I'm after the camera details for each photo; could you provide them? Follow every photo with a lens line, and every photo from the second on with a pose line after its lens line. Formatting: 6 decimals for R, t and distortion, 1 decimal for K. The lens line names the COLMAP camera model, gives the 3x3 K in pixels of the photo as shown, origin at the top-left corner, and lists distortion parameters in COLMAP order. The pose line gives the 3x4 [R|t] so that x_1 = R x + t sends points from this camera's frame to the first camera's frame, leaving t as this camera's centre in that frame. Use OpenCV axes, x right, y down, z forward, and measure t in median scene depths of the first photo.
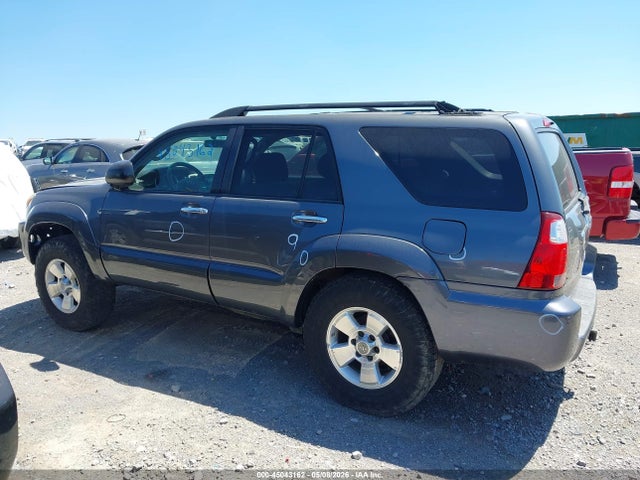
lens RADIAL K [[500.5, 0, 320.0], [0, 500.5, 240.0], [0, 0, 1]] dist [0.040402, -0.044233]
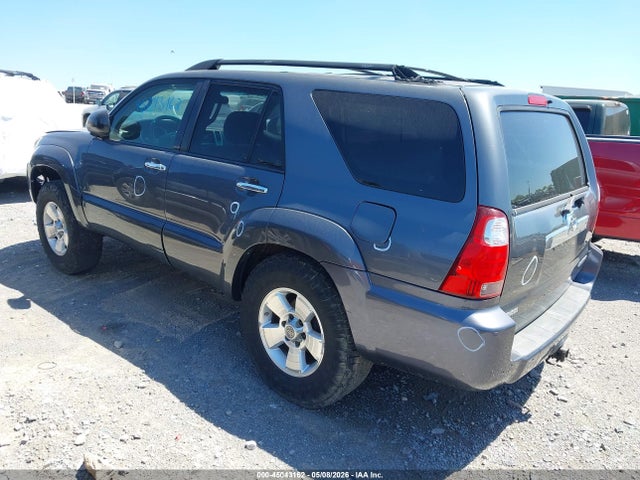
lens RADIAL K [[500.5, 0, 320.0], [0, 500.5, 240.0], [0, 0, 1]] dist [0.040402, -0.044233]
pose [[0.982036, 0.114537, -0.149953, 0.255478], [-0.104018, 0.991650, 0.076230, -0.029240], [0.157432, -0.059262, 0.985750, 0.106023]]
